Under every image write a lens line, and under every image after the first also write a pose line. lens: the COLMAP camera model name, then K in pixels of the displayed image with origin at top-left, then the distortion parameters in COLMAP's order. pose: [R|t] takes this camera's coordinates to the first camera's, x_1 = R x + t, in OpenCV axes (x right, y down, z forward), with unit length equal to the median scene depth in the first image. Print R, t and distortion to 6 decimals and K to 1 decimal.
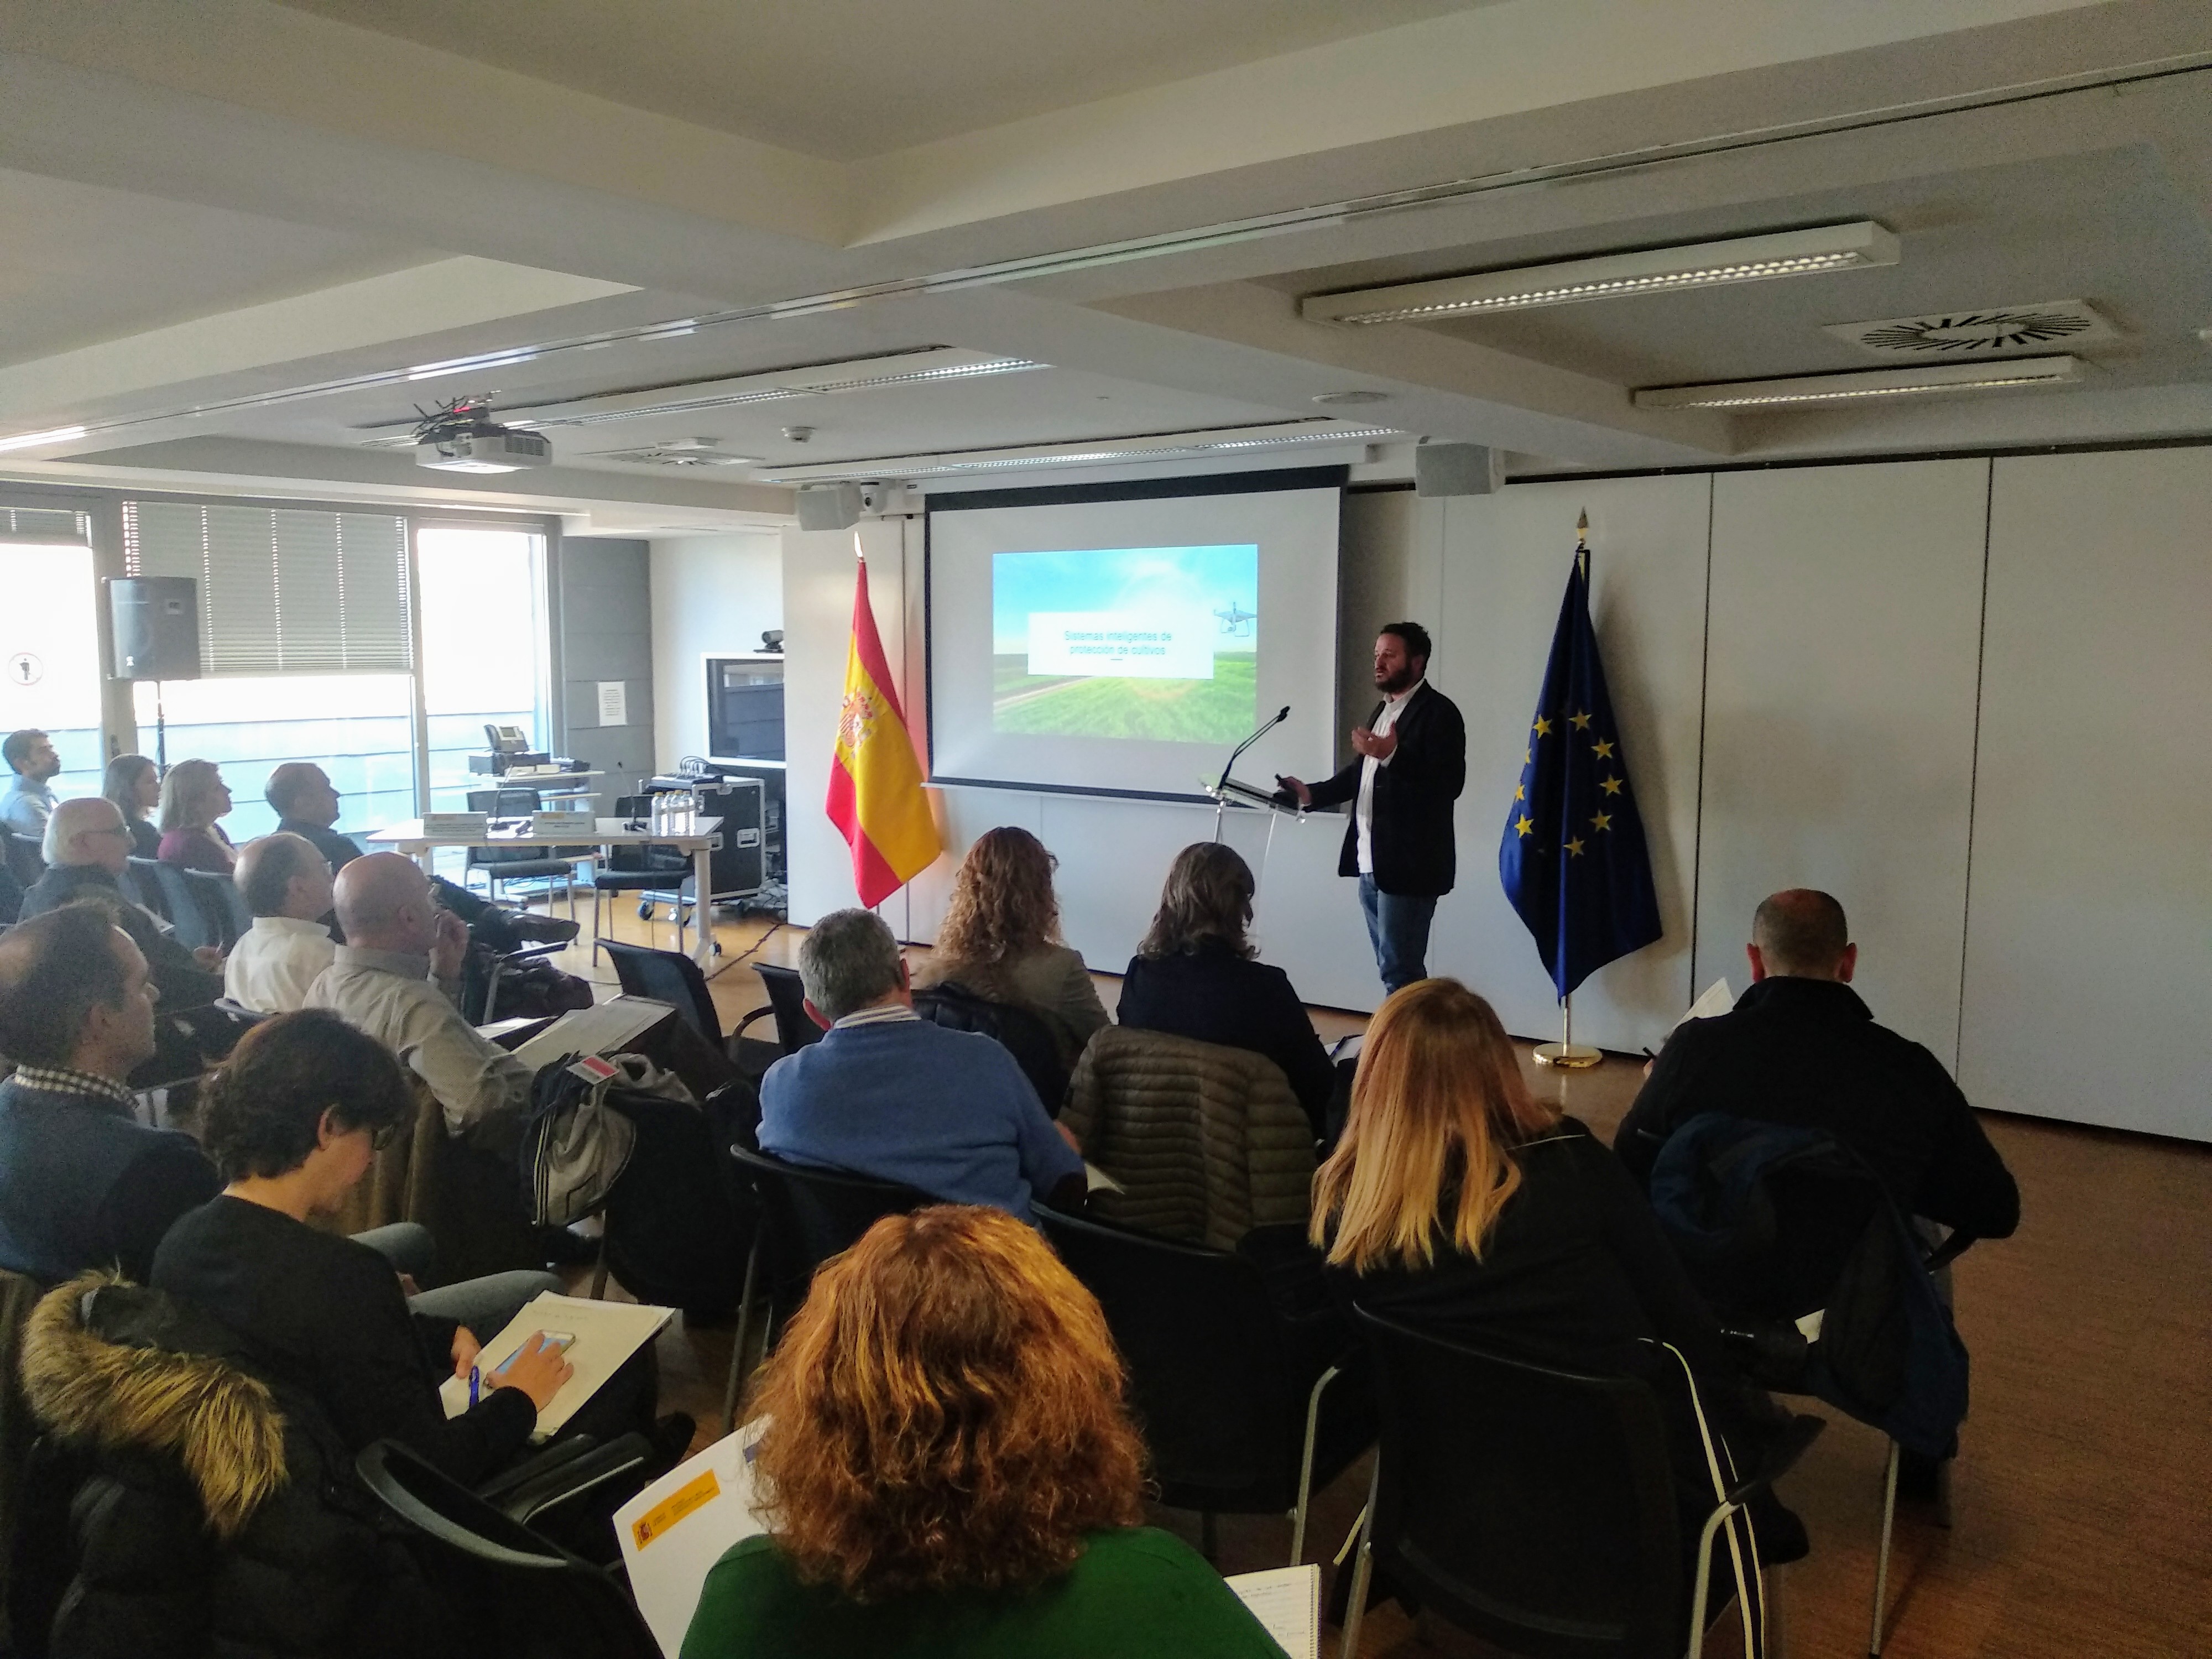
lens RADIAL K [[1718.9, 0, 1106.0], [0, 1718.9, 829.5], [0, 0, 1]] dist [0.091000, -0.211114]
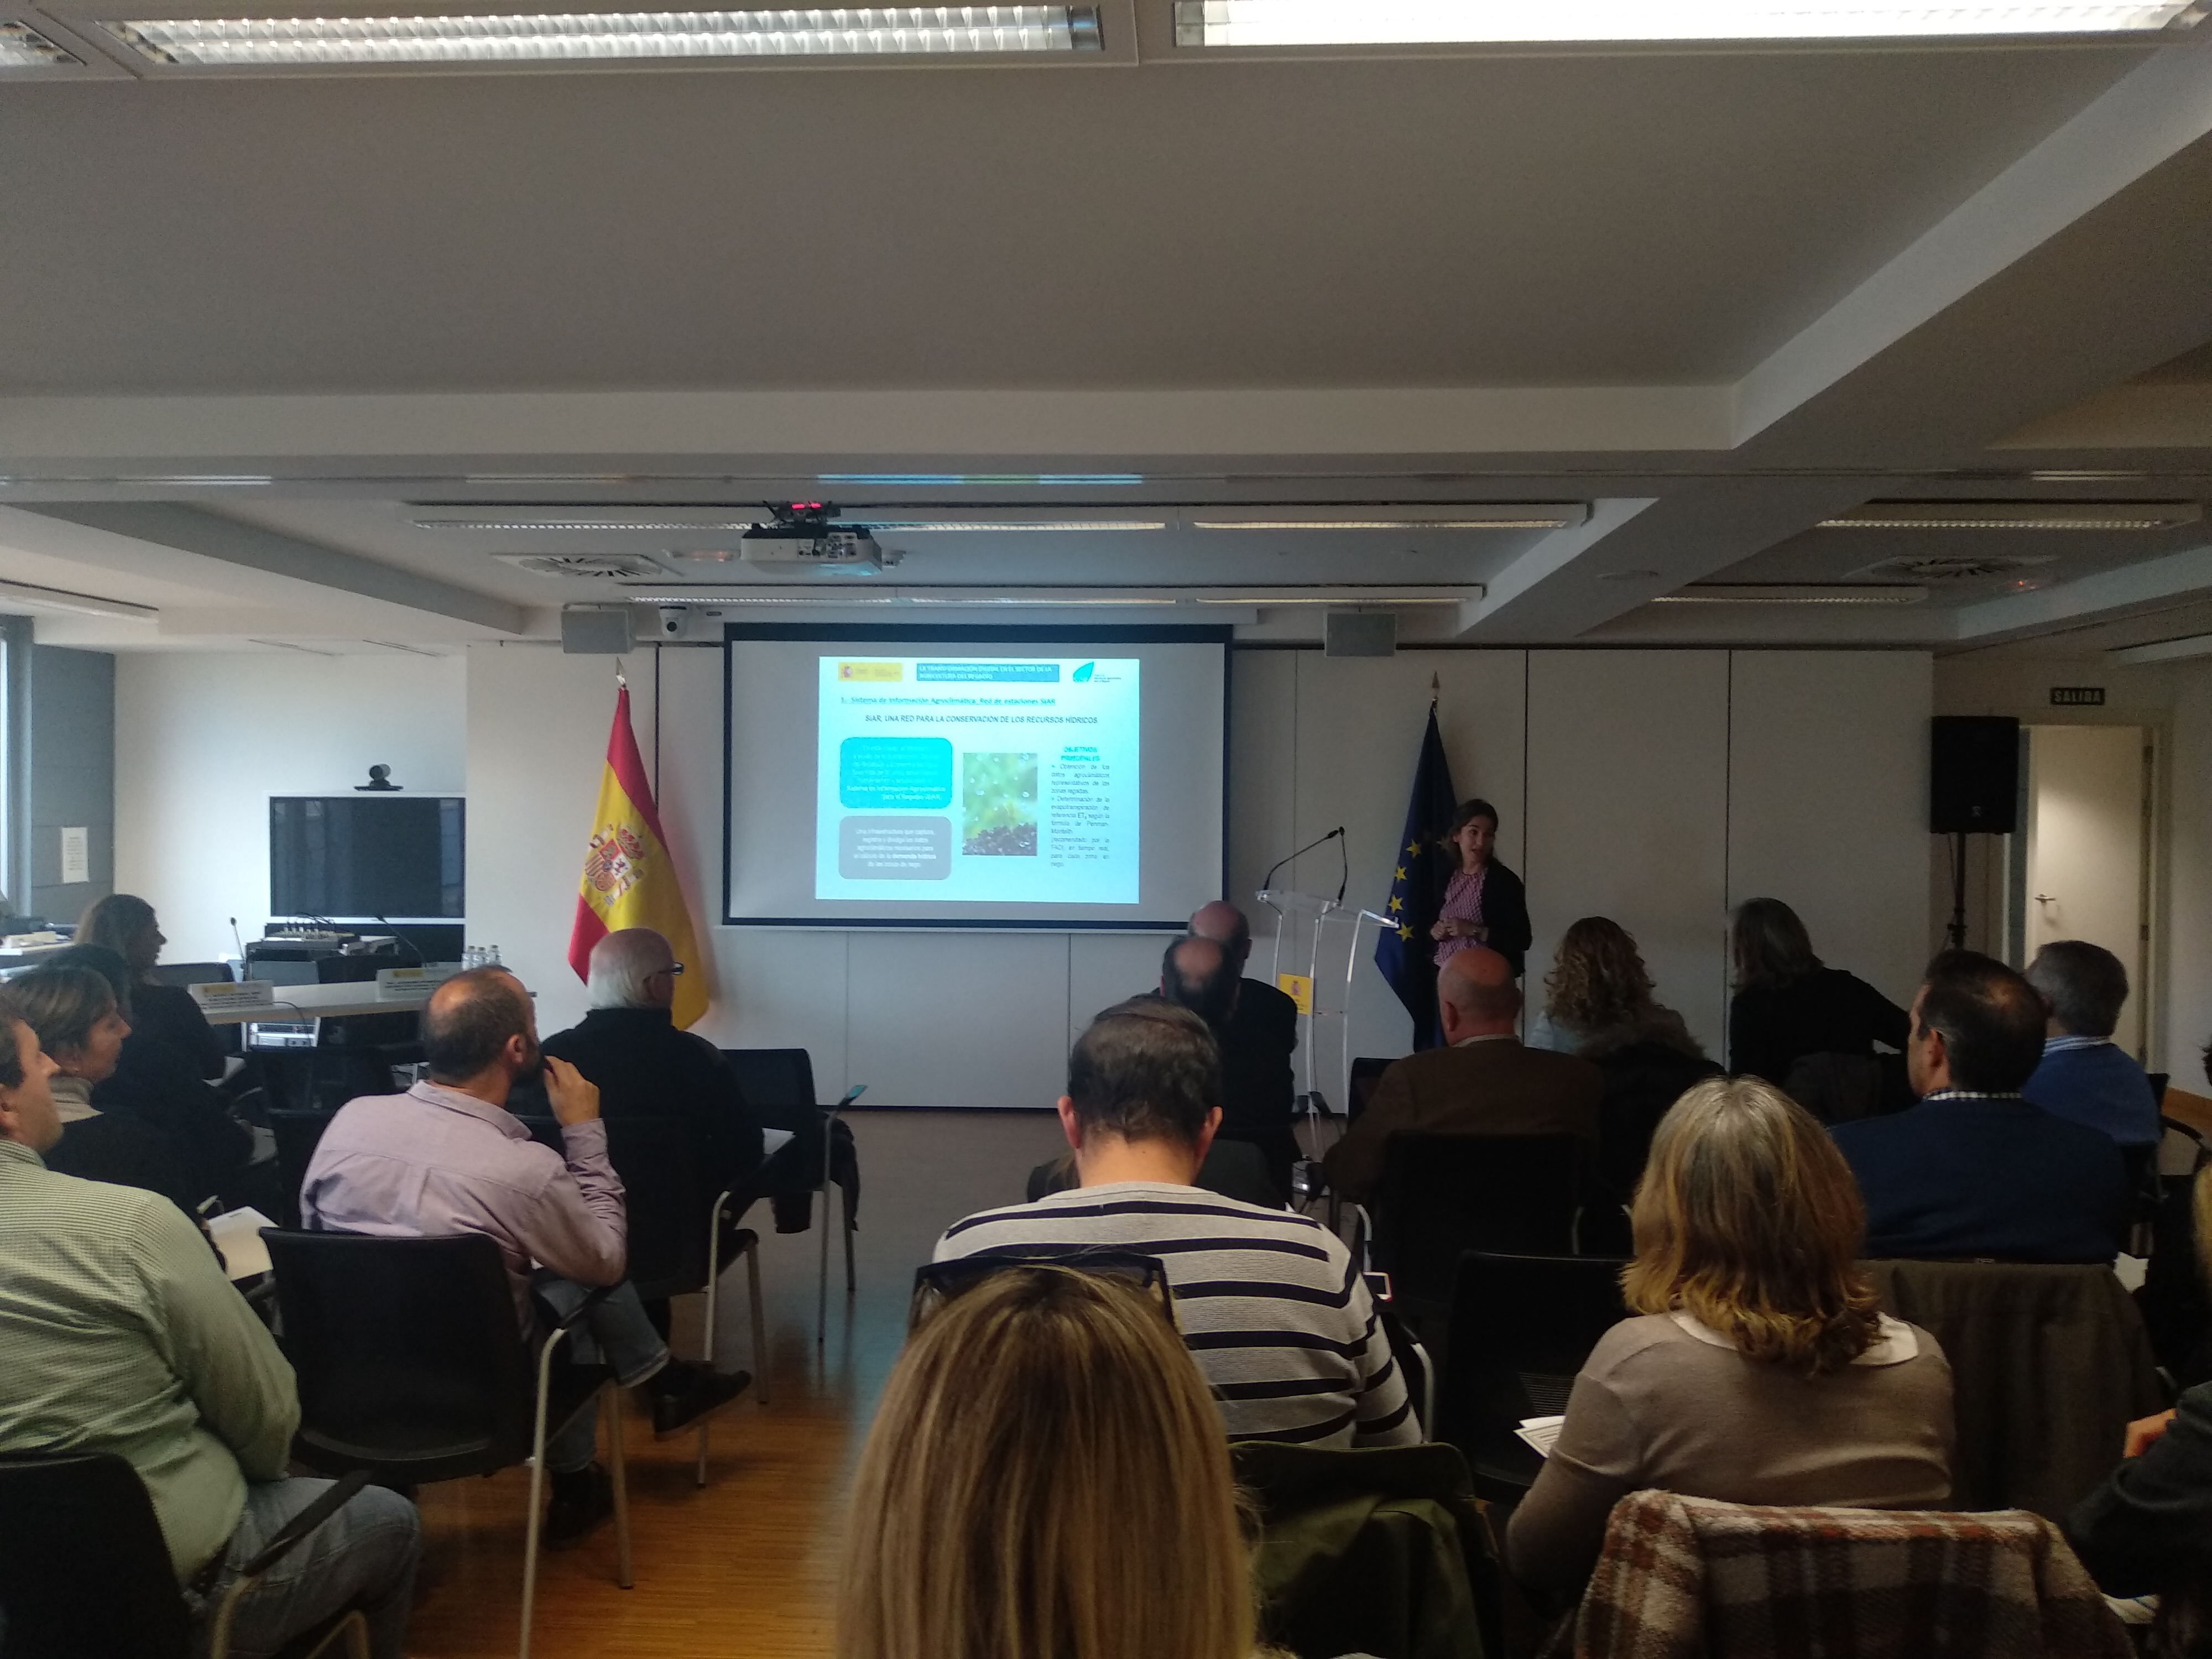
lens RADIAL K [[1718.9, 0, 1106.0], [0, 1718.9, 829.5], [0, 0, 1]] dist [0.091000, -0.211114]
pose [[0.816386, 0.001978, 0.577504, -0.561600], [0.057483, 0.994750, -0.084668, 0.015173], [-0.574639, 0.102319, 0.811986, 0.128892]]
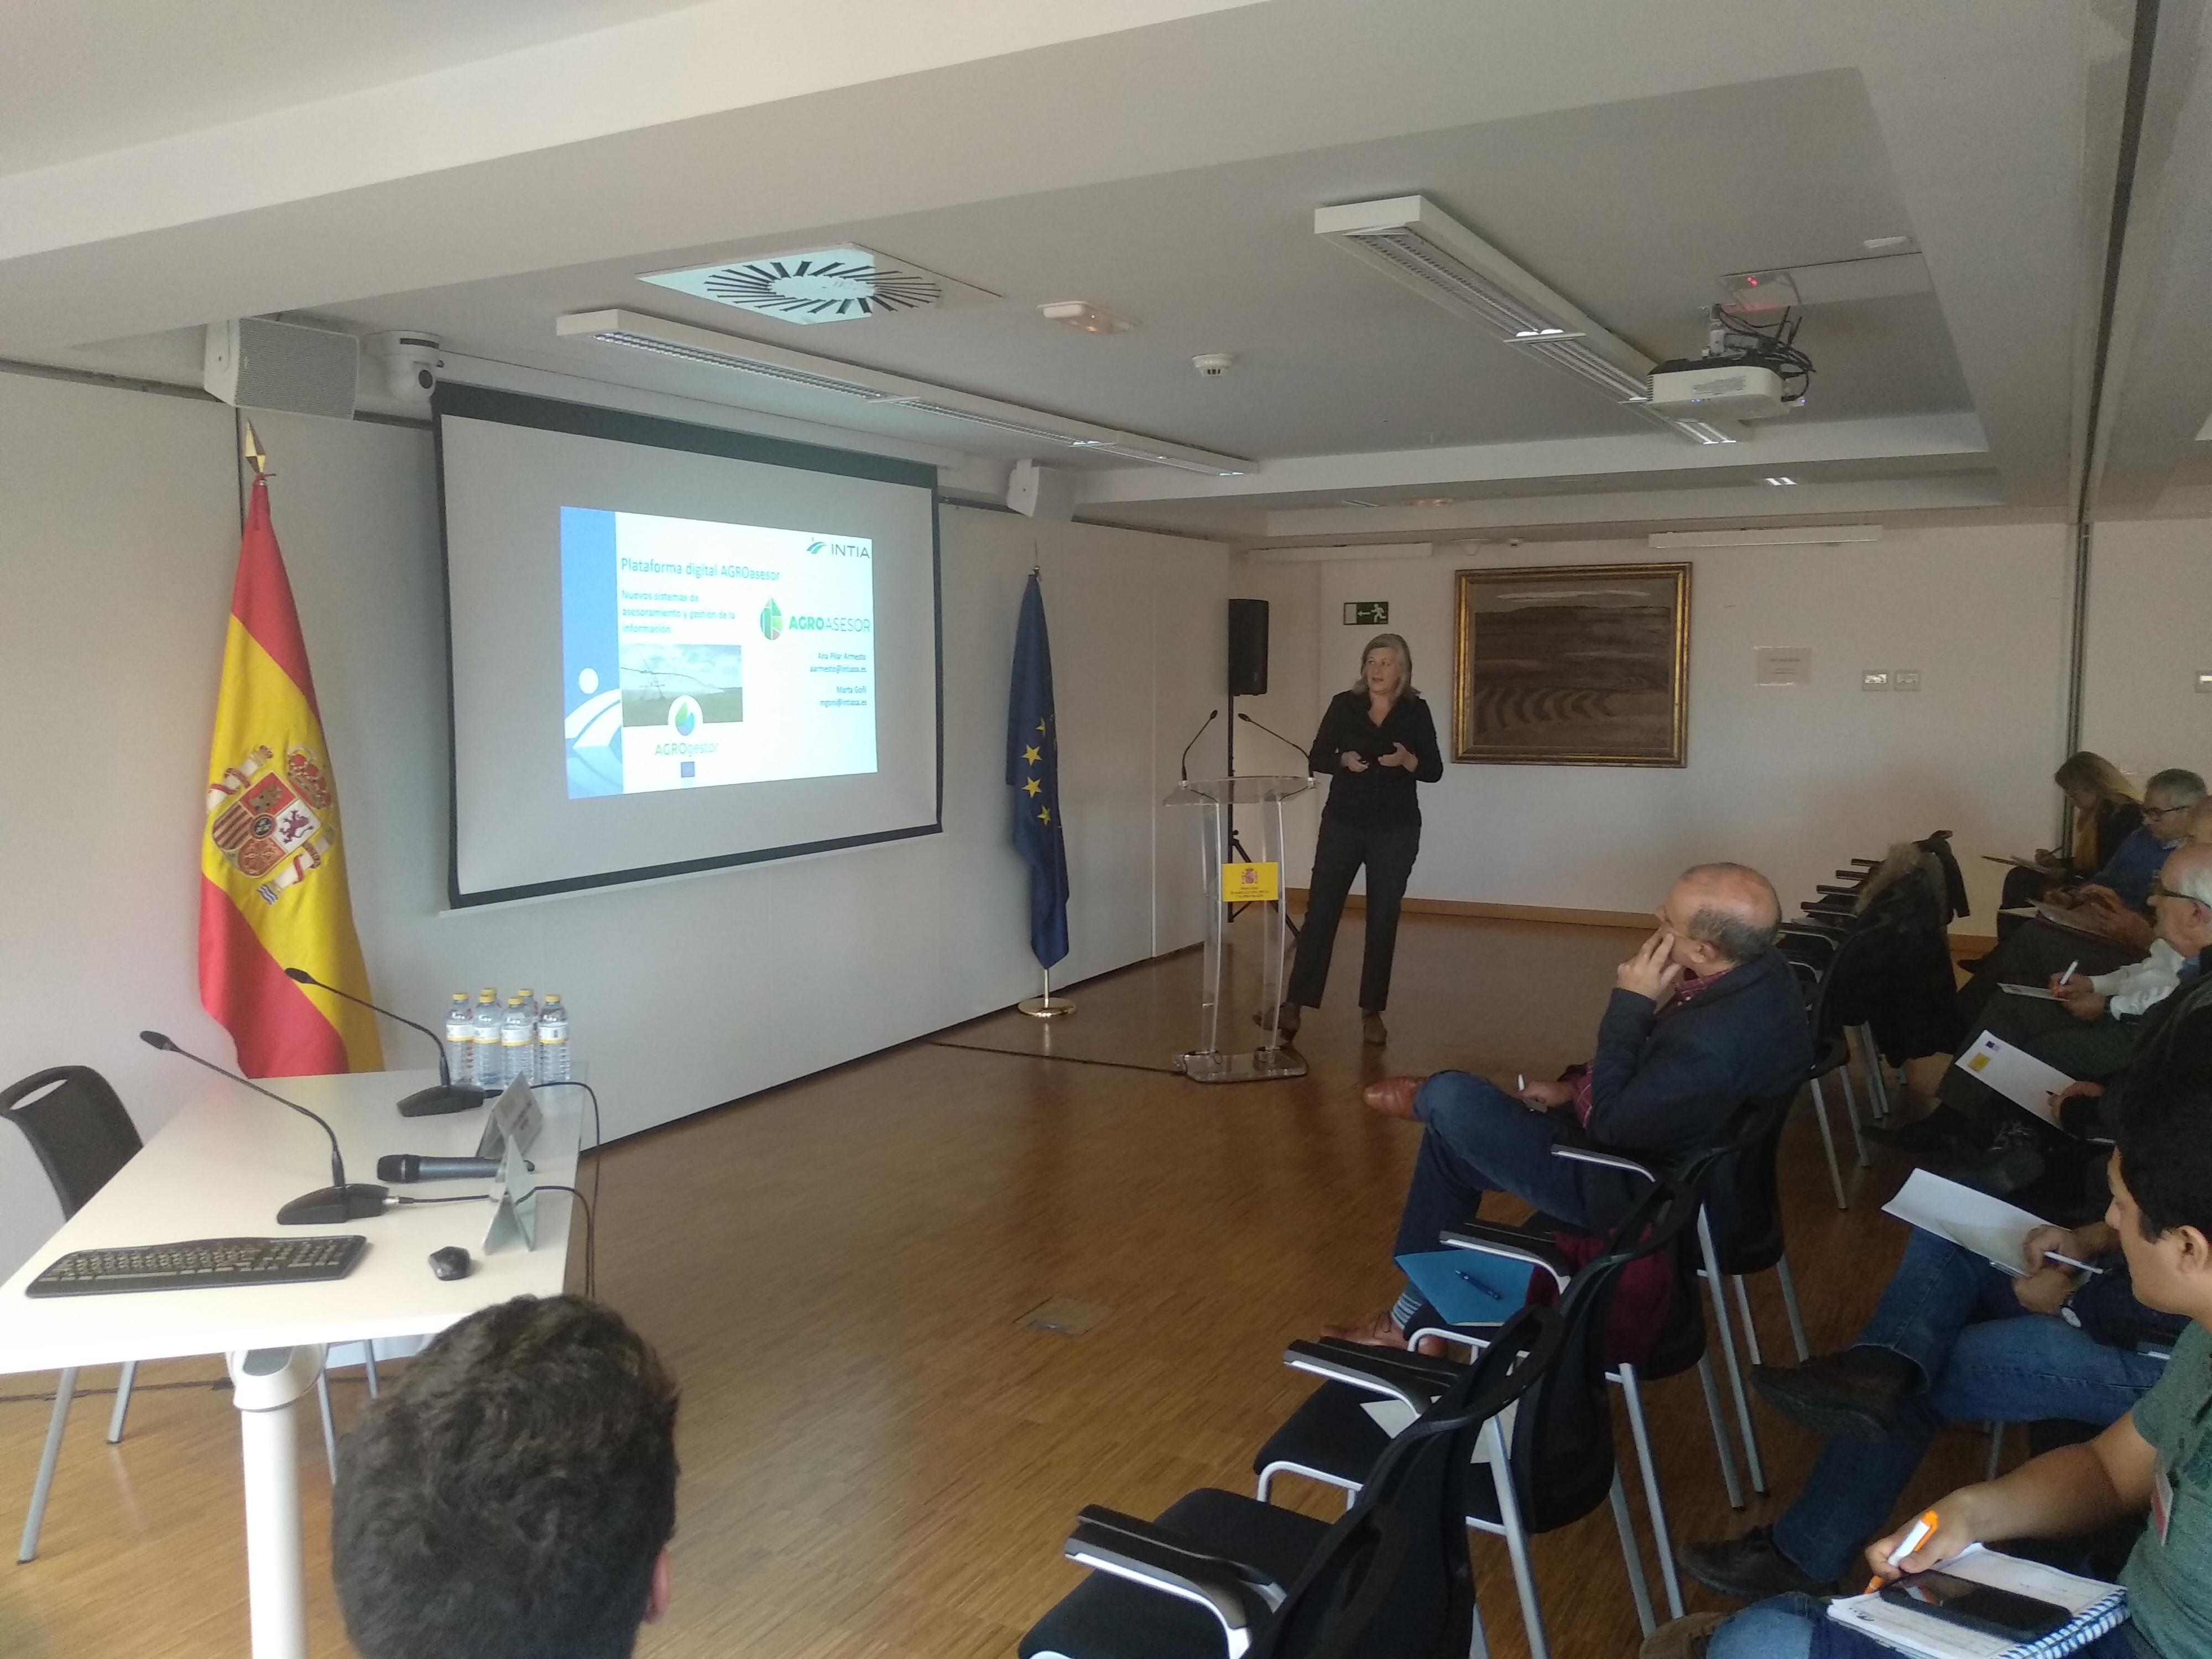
lens RADIAL K [[1718.9, 0, 1106.0], [0, 1718.9, 829.5], [0, 0, 1]] dist [0.091000, -0.211114]
pose [[-0.166297, -0.094242, 0.981562, -0.795383], [0.116914, 0.986517, 0.114526, -0.106630], [-0.979120, 0.133803, -0.153036, 1.033538]]
